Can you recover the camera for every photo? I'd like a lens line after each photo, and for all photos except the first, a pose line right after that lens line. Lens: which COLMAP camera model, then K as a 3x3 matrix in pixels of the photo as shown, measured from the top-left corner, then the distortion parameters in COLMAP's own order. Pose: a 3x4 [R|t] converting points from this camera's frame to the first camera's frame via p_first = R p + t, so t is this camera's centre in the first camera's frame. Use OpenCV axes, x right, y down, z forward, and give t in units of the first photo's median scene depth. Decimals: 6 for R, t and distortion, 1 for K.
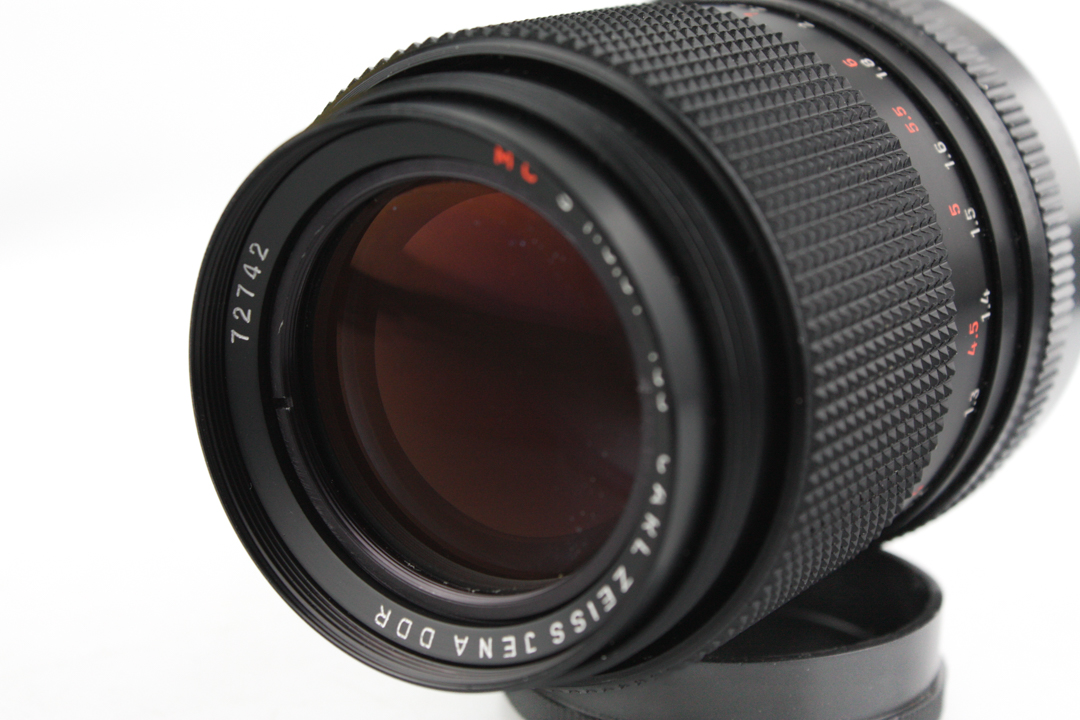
lens RADIAL K [[2333.9, 0, 539.8], [0, 2333.9, 358.1], [0, 0, 1]] dist [-0.051355, 0.000000]
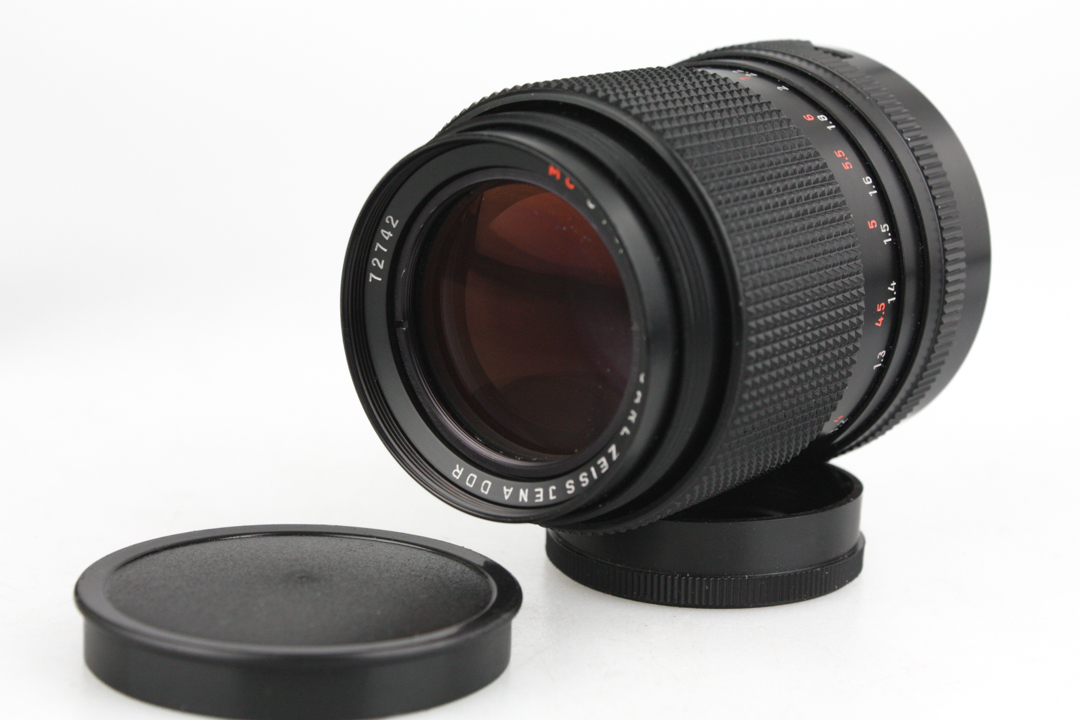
lens RADIAL K [[2333.9, 0, 538.9], [0, 2333.9, 359.4], [0, 0, 1]] dist [-0.051355, 0.000000]
pose [[0.995995, 0.069714, -0.055977, 0.063088], [-0.069093, 0.997526, 0.012956, 0.016456], [0.056742, -0.009036, 0.998348, -0.487367]]
